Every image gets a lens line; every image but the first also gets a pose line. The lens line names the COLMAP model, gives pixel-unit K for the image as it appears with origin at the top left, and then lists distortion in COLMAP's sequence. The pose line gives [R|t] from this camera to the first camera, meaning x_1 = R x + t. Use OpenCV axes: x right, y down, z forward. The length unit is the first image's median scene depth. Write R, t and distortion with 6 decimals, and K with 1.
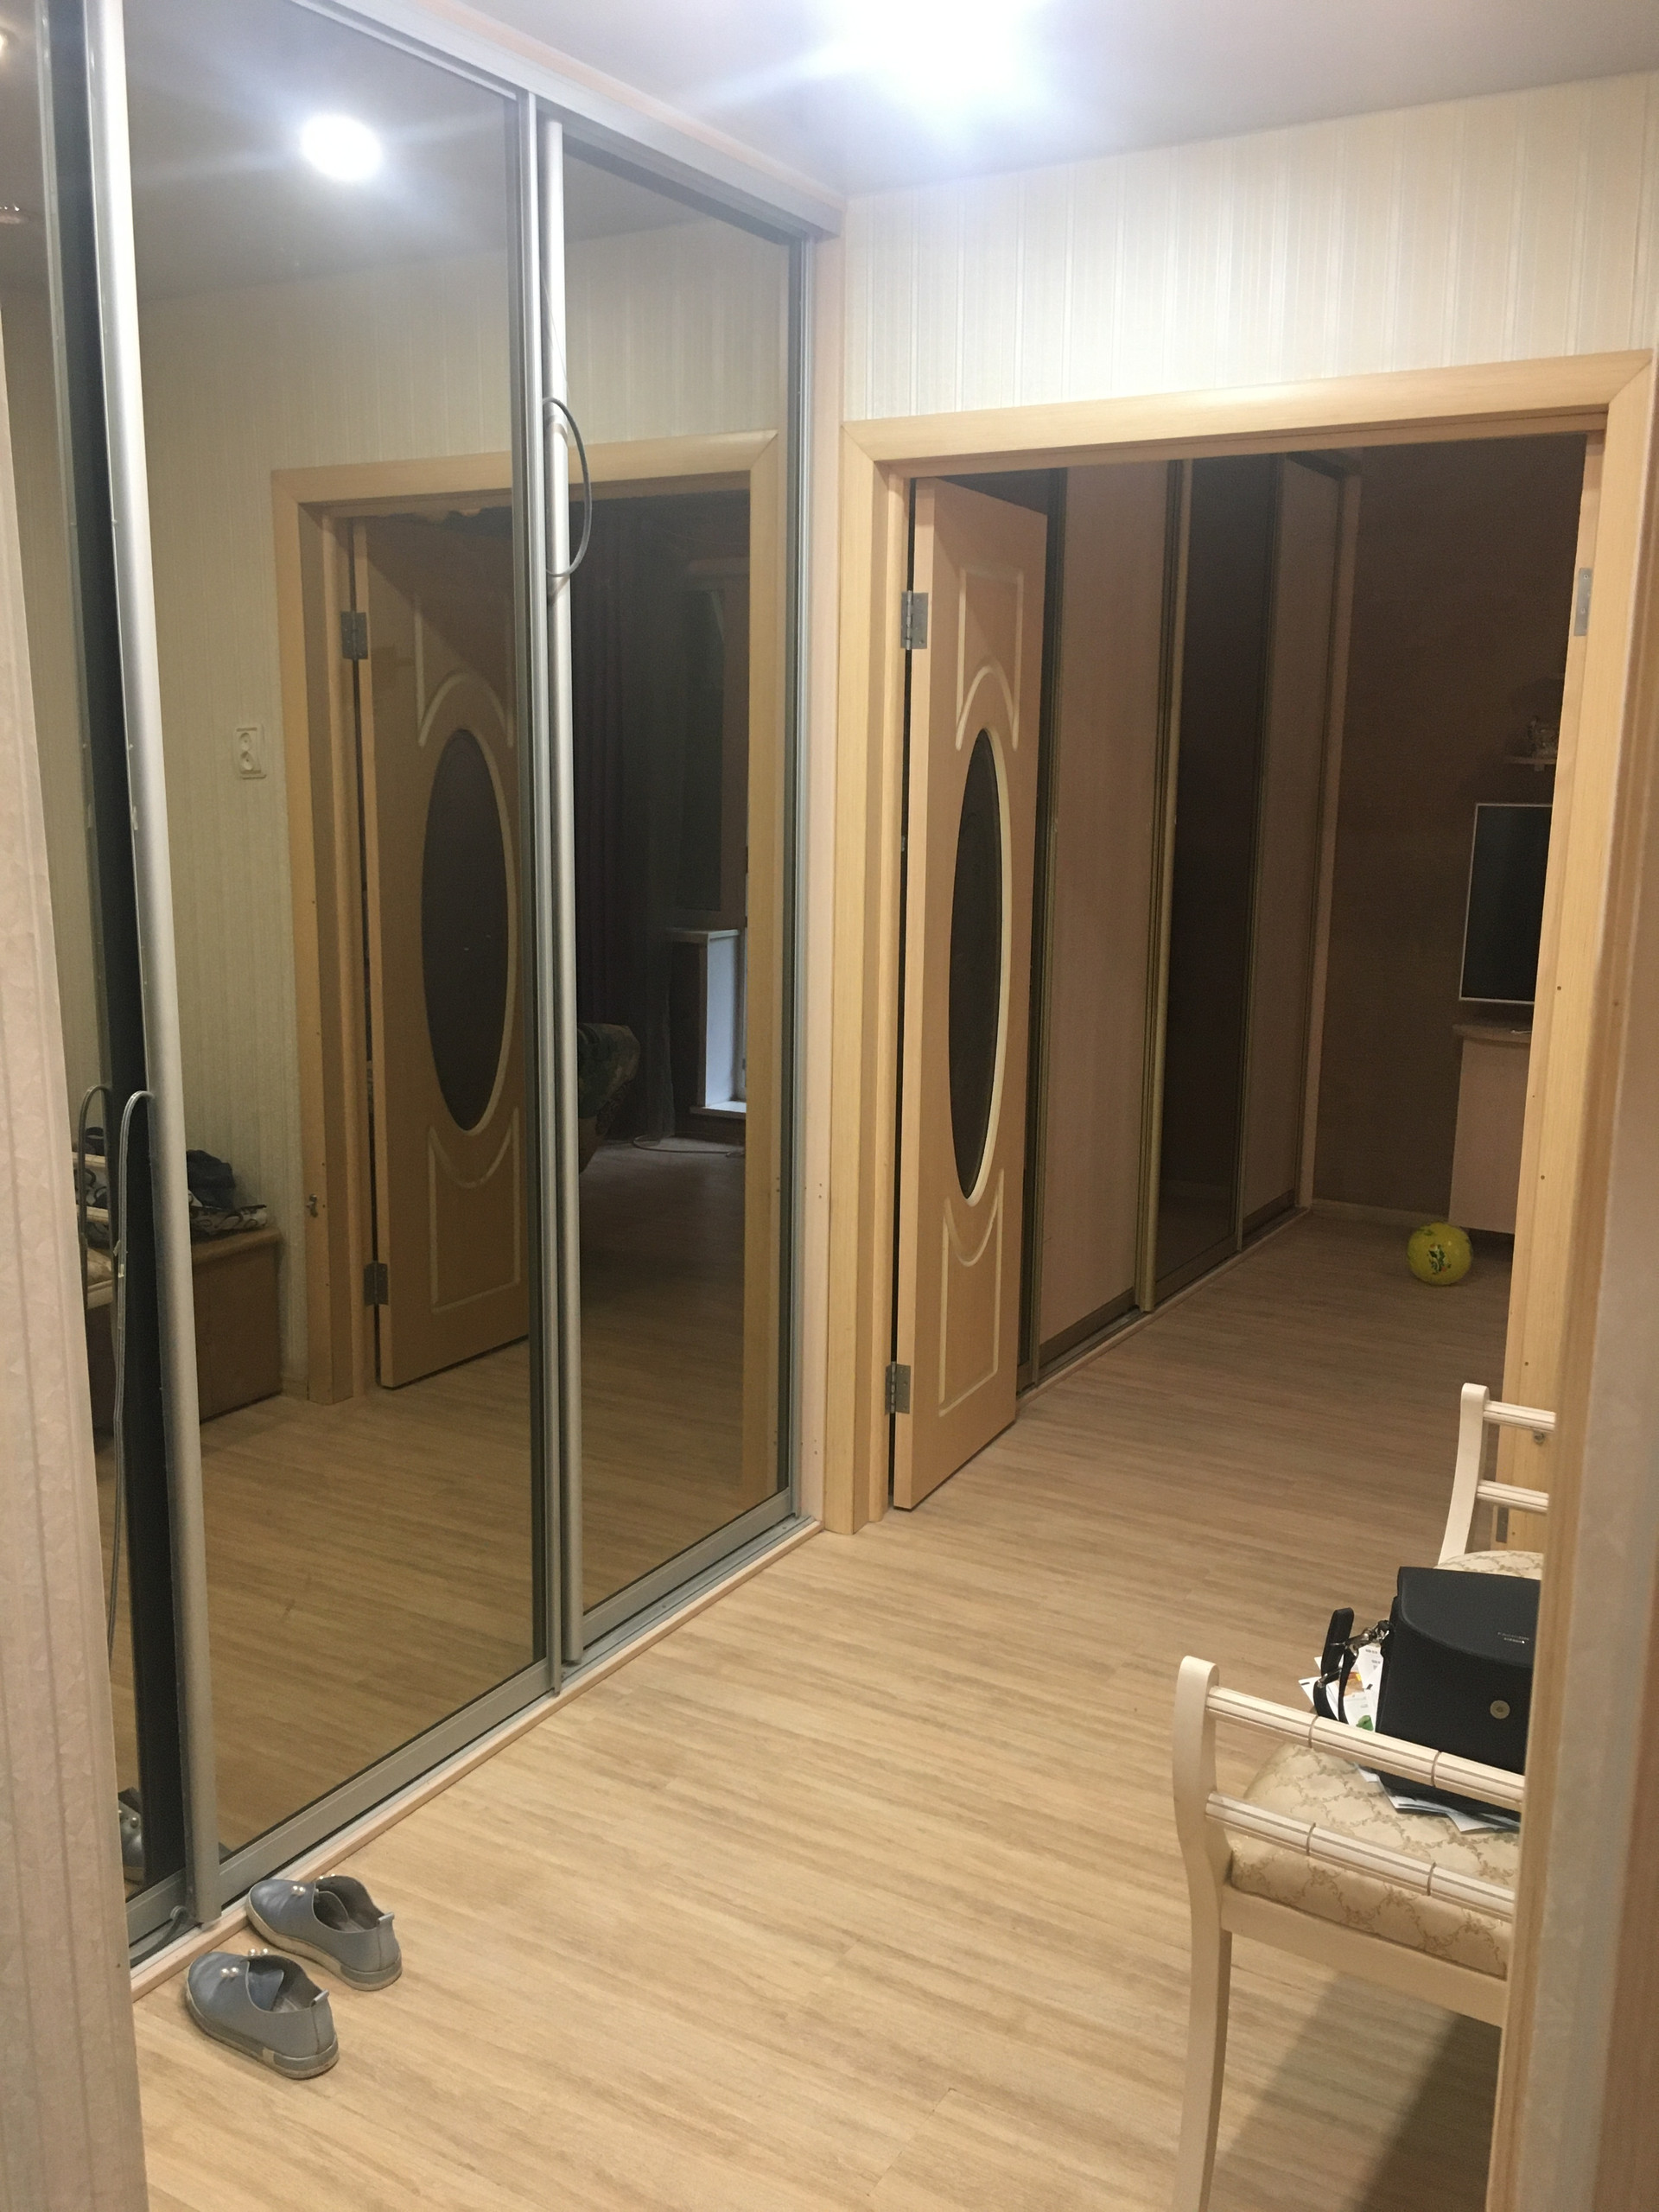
lens RADIAL K [[1894.2, 0, 827.6], [0, 1894.2, 1106.9], [0, 0, 1]] dist [0.062080, -0.083145]
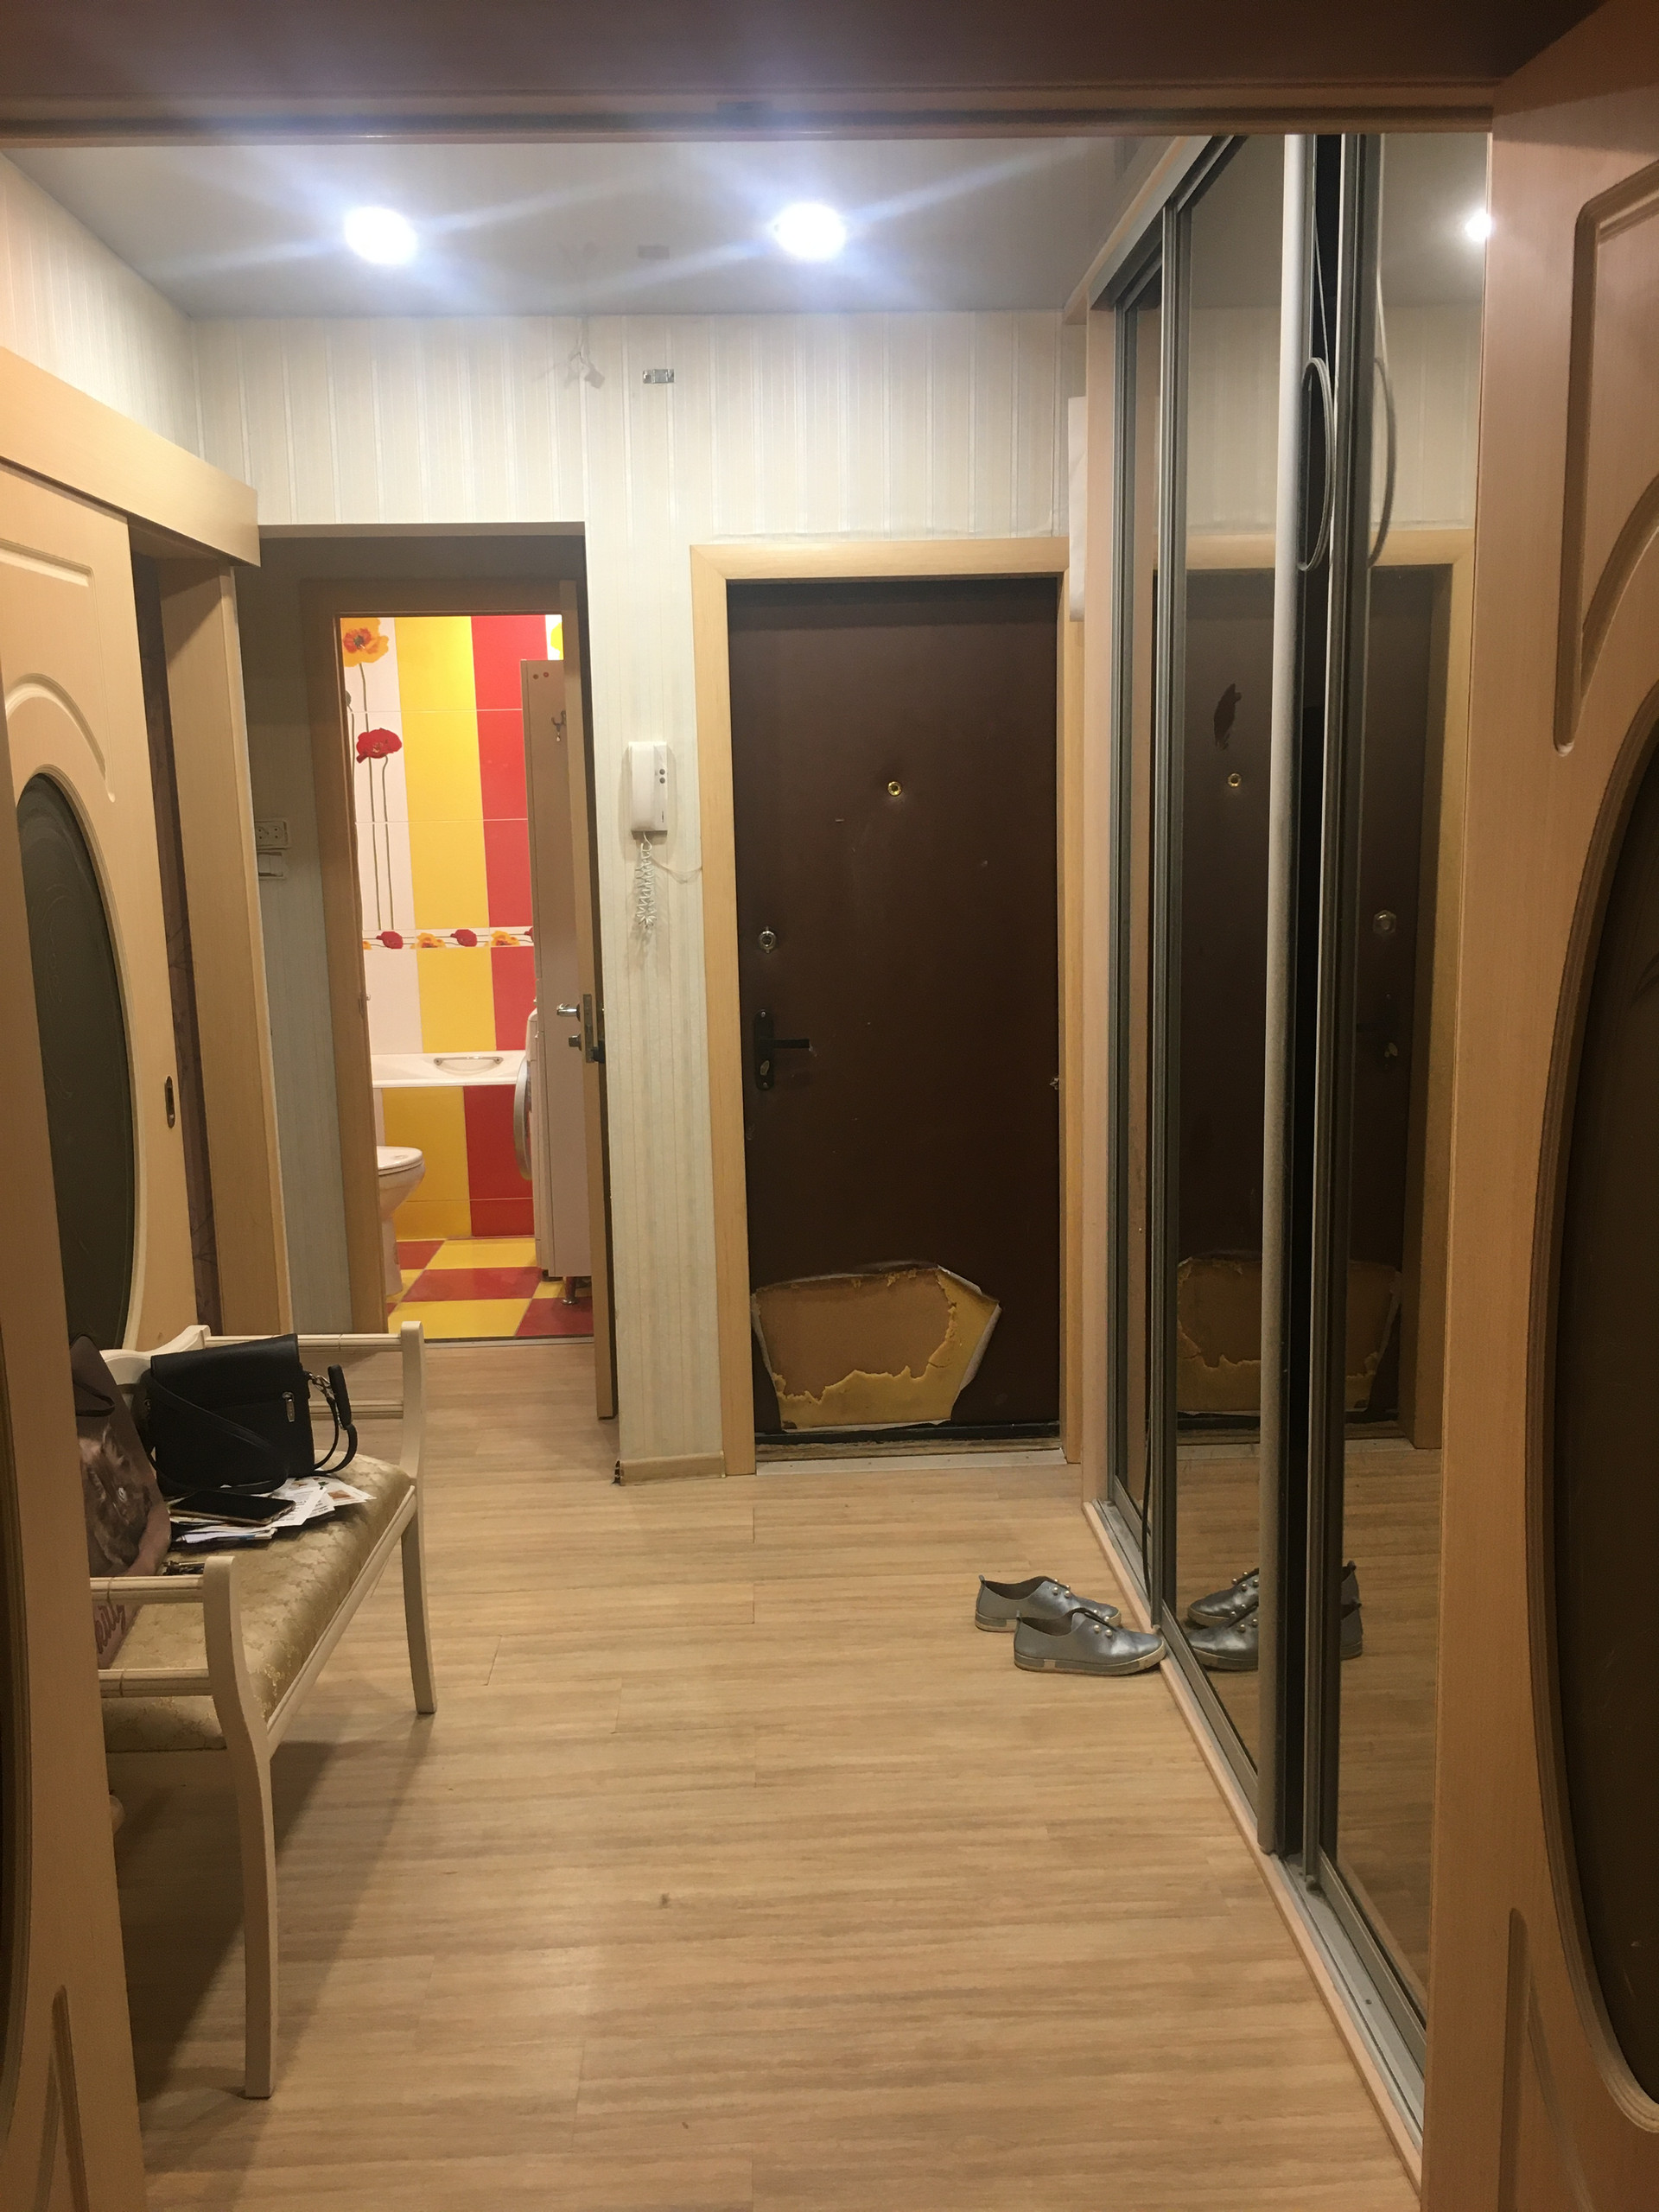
lens RADIAL K [[1894.2, 0, 830.1], [0, 1894.2, 1110.1], [0, 0, 1]] dist [0.062080, -0.083145]
pose [[-0.835104, 0.096172, -0.541620, 0.504299], [-0.092759, 0.945880, 0.310977, -0.289395], [0.542215, 0.309938, -0.780988, 1.588142]]
